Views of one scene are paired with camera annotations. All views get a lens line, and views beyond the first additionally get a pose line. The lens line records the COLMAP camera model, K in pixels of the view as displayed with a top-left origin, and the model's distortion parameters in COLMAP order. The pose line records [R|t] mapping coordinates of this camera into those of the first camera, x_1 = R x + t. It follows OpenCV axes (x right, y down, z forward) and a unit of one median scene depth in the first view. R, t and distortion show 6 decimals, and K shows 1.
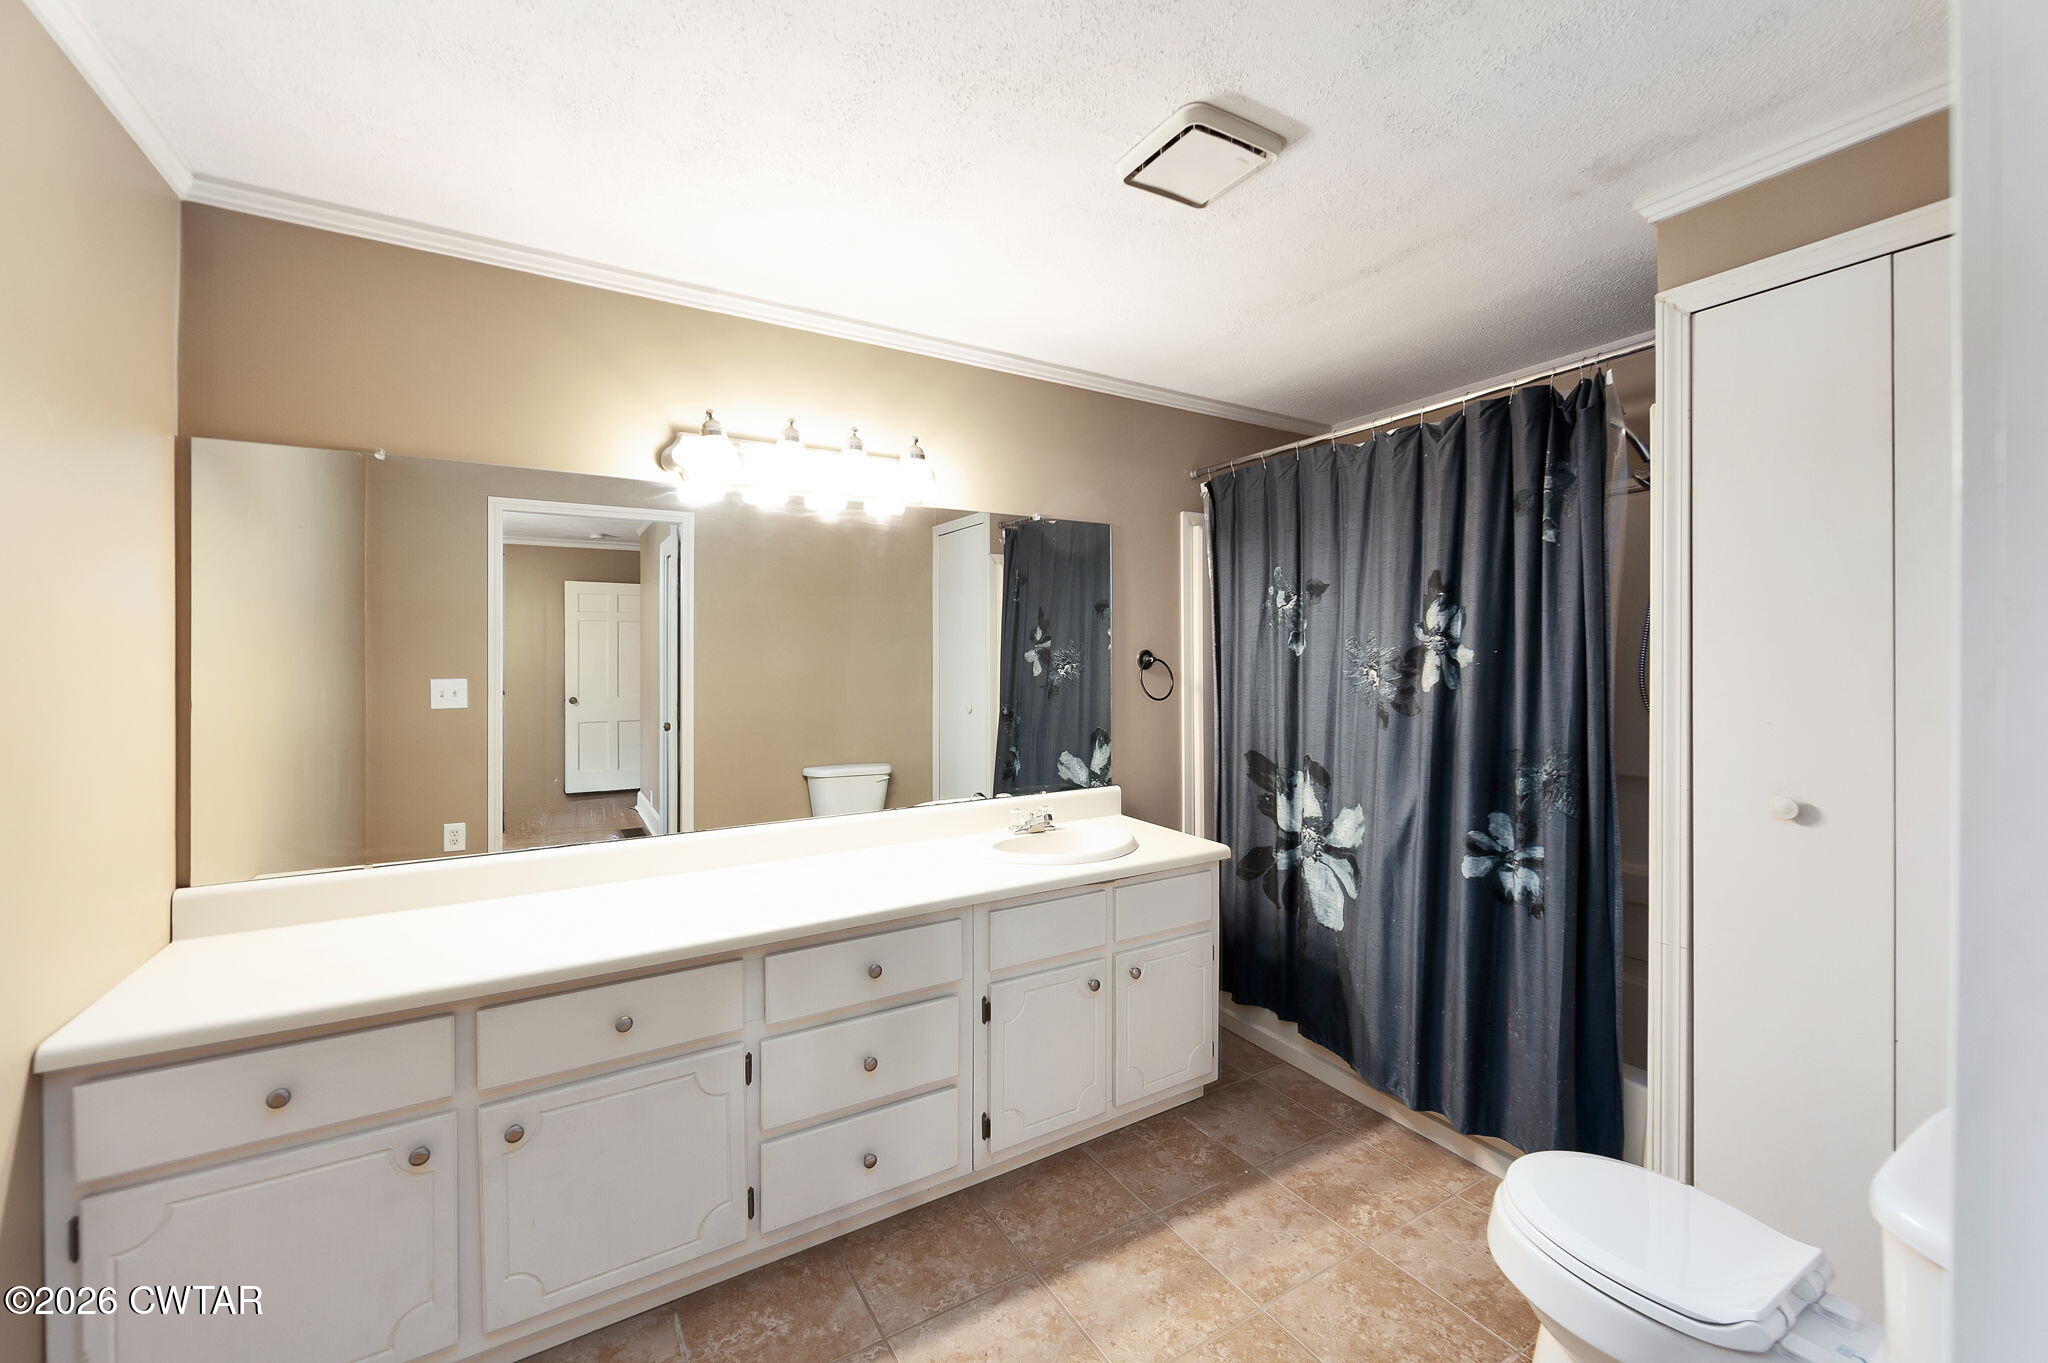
lens RADIAL K [[812.5, 0, 1019.9], [0, 812.5, 656.3], [0, 0, 1]] dist [0.000043, -0.000044]
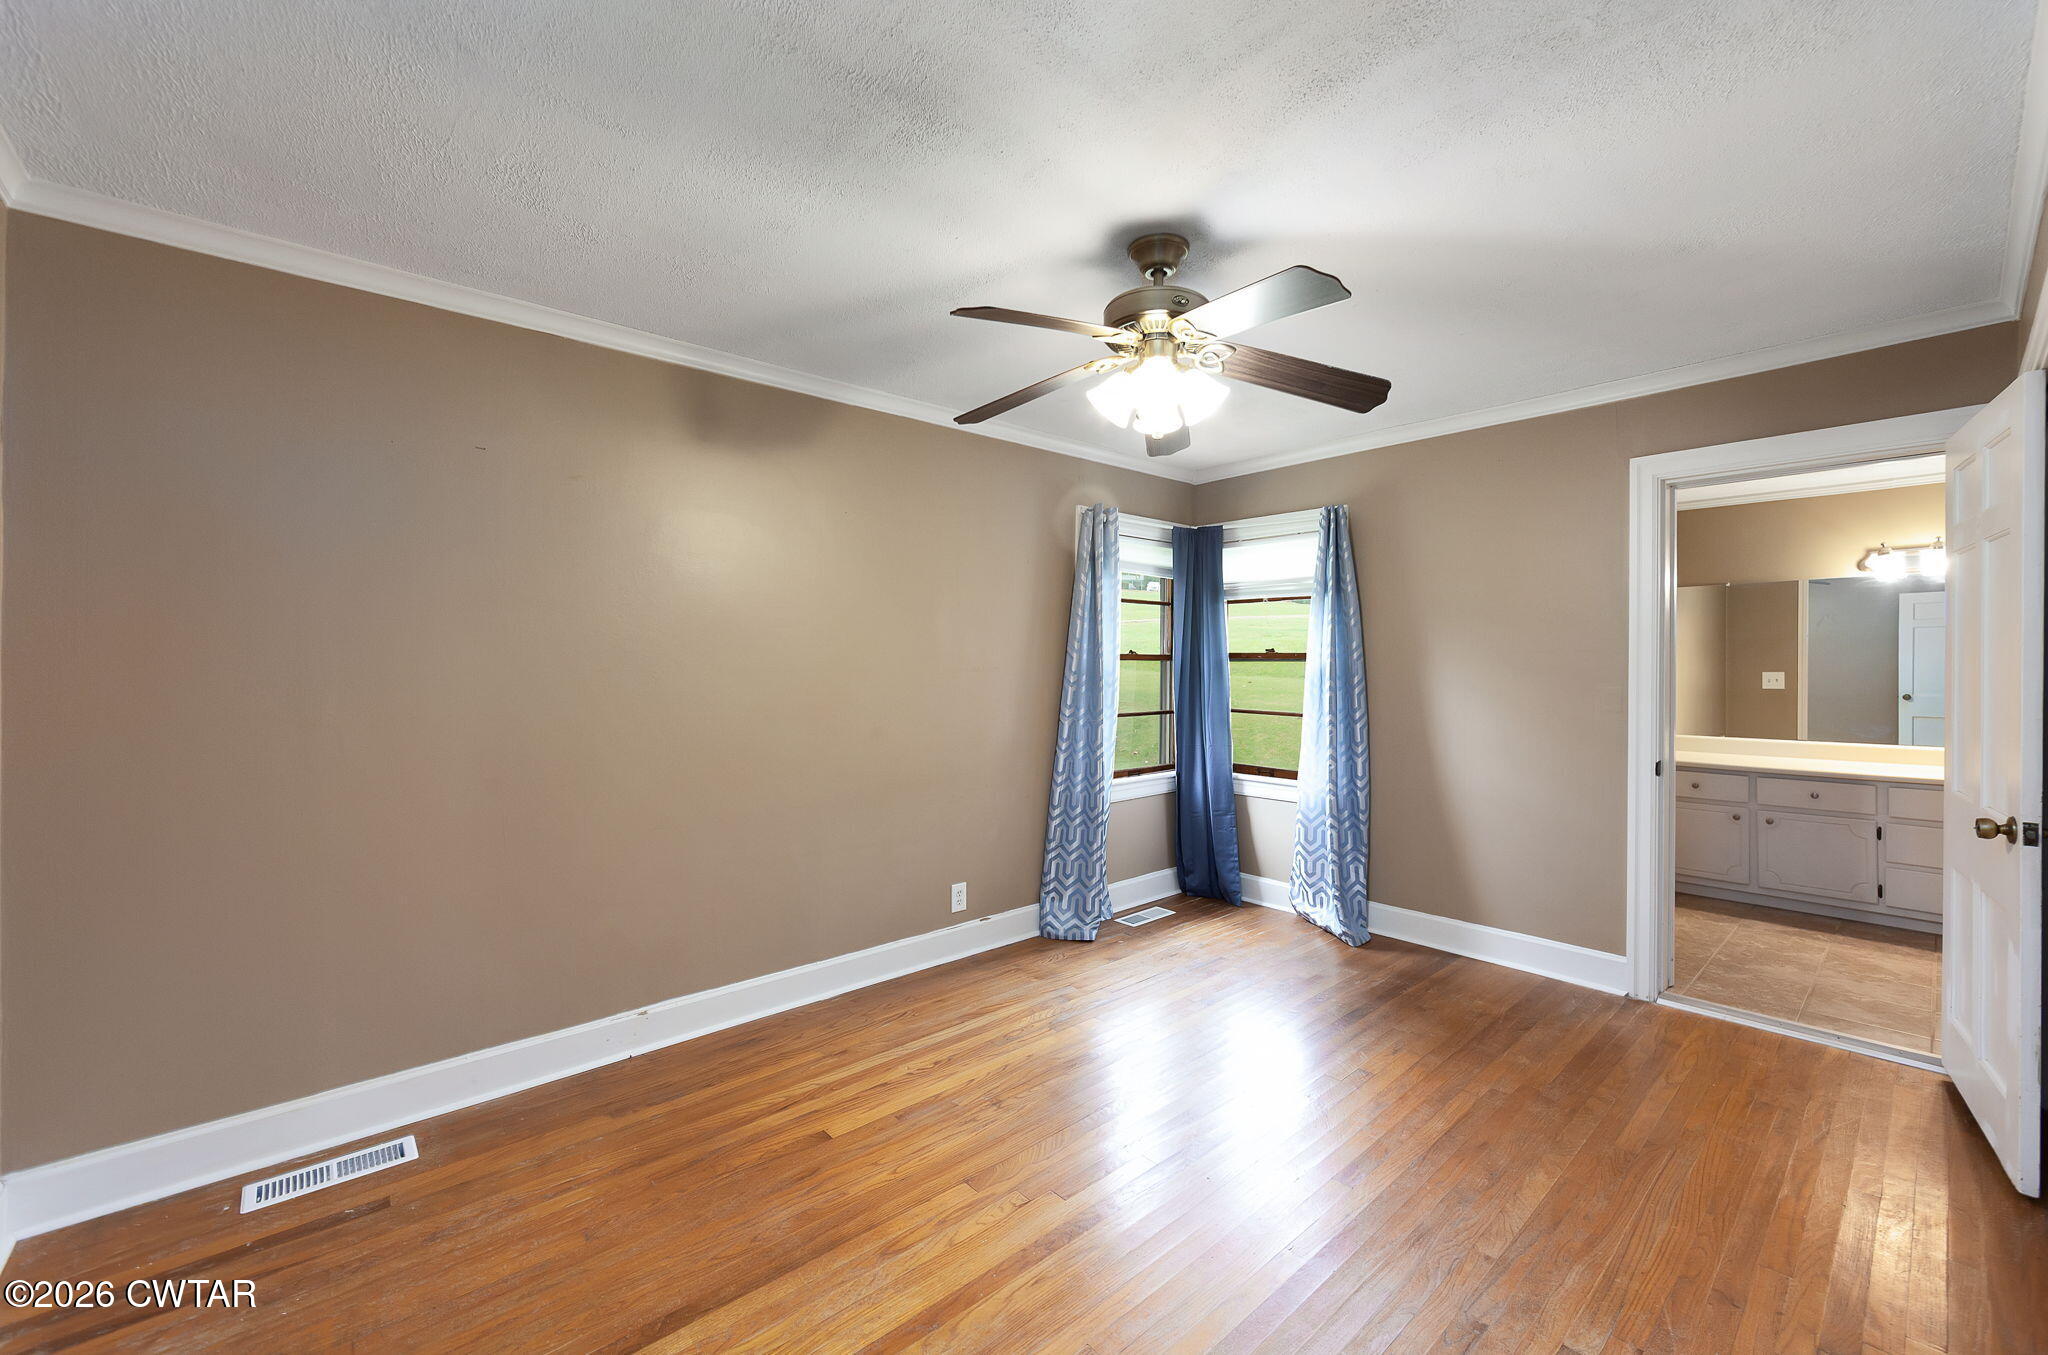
lens RADIAL K [[827.8, 0, 1073.9], [0, 827.8, 656.1], [0, 0, 1]] dist [-0.000291, 0.000035]
pose [[0.216991, 0.000662, -0.976173, 0.916639], [-0.002598, 0.999997, 0.000100, -0.002353], [0.976170, 0.002514, 0.216992, -1.101747]]
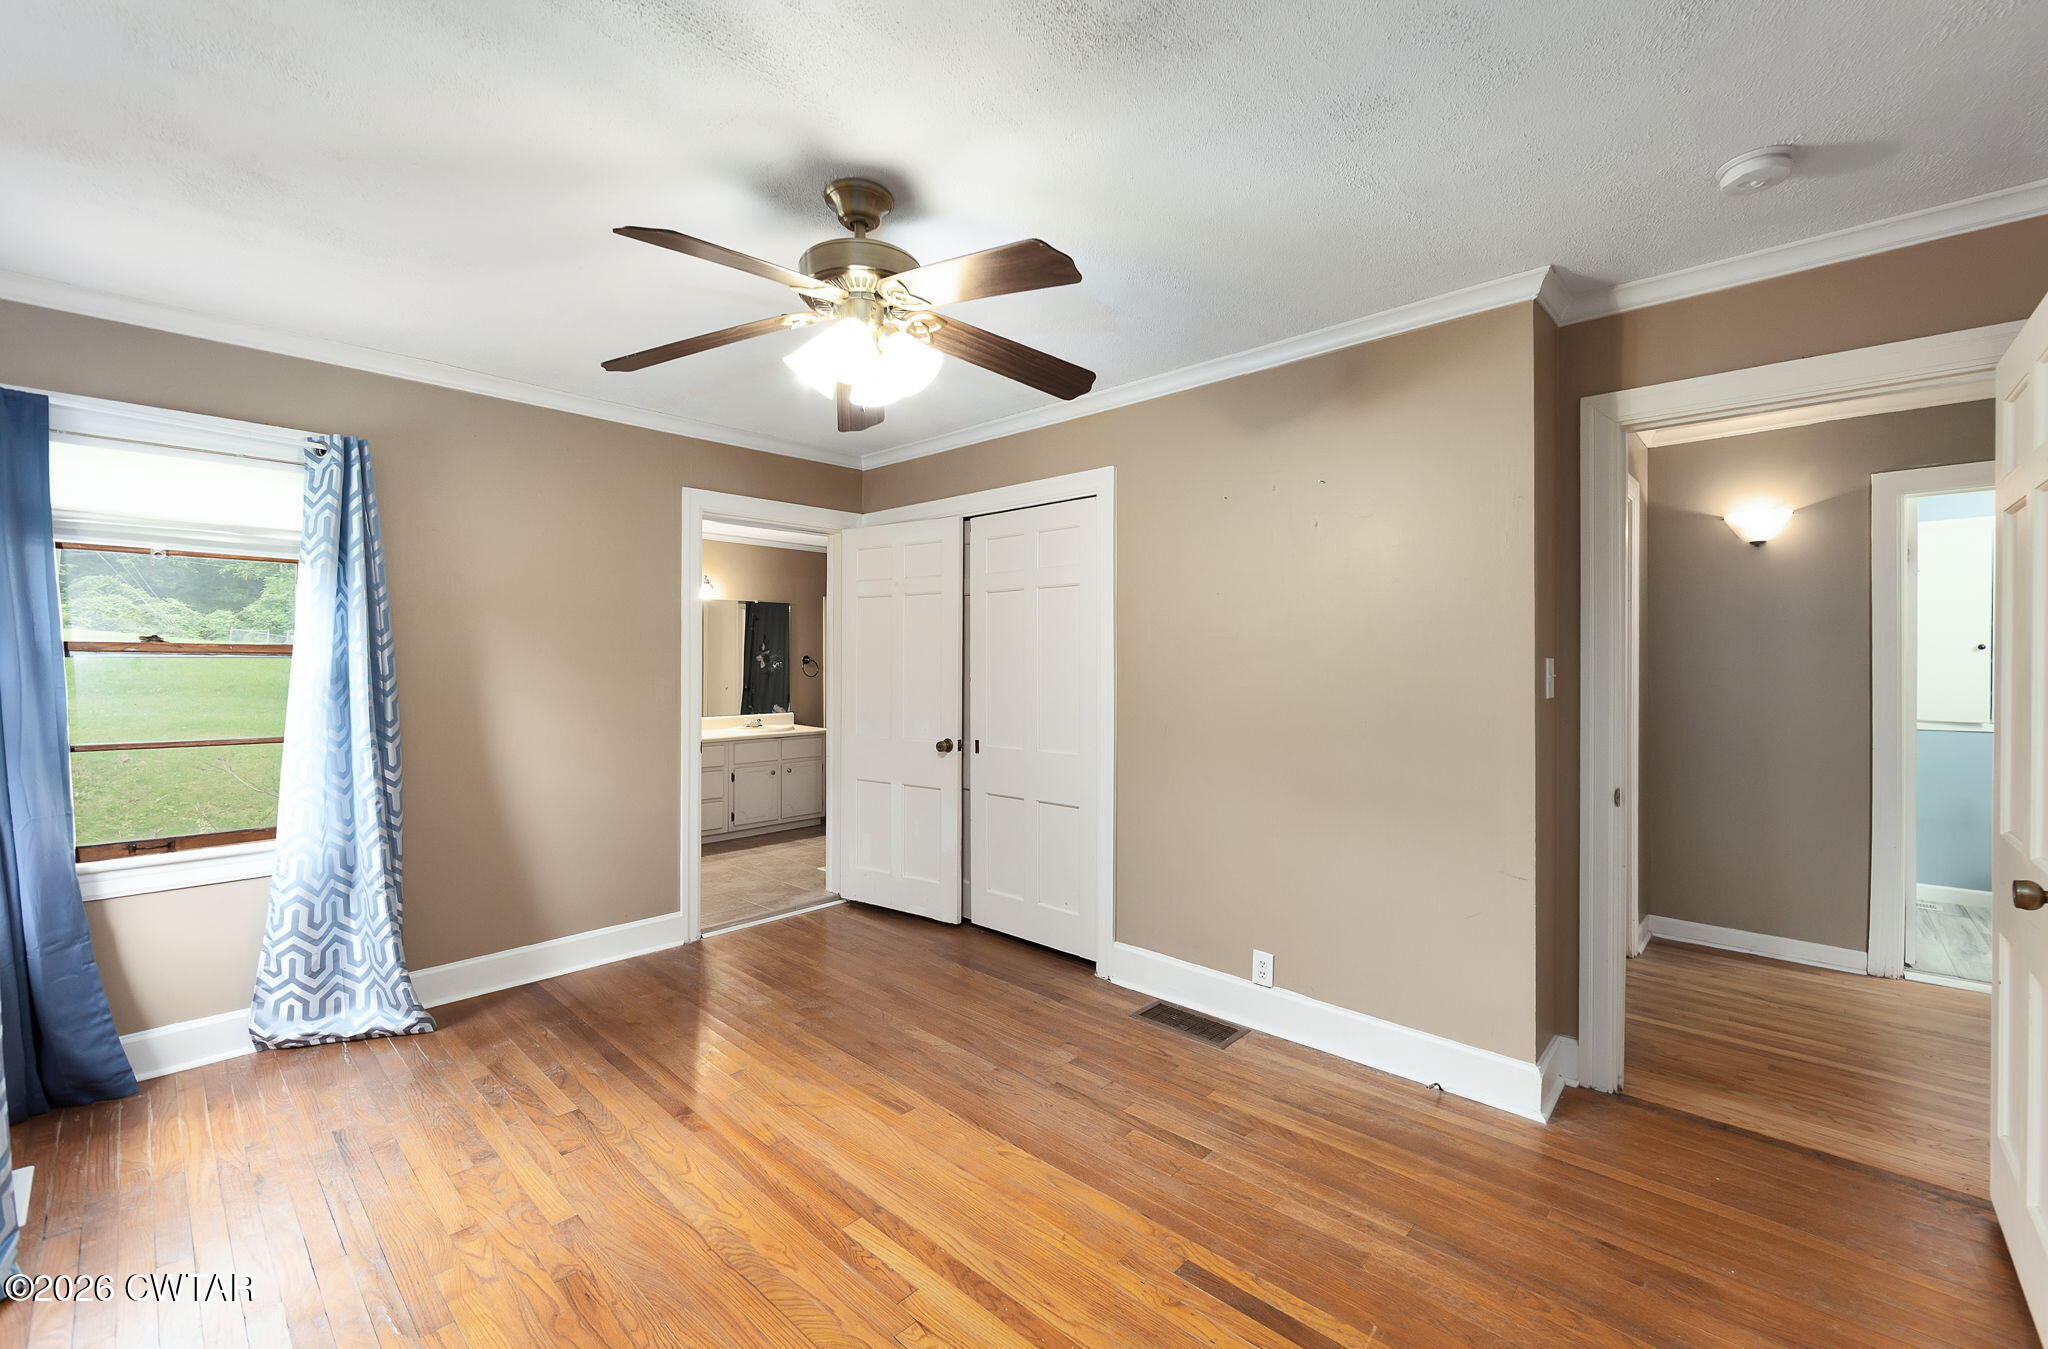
lens RADIAL K [[839.1, 0, 1026.8], [0, 839.1, 663.4], [0, 0, 1]] dist [-0.001696, -0.000230]
pose [[0.960906, 0.006244, 0.276806, 0.097870], [-0.006967, 0.999974, 0.001629, 0.006154], [-0.276789, -0.003494, 0.960924, -1.578083]]
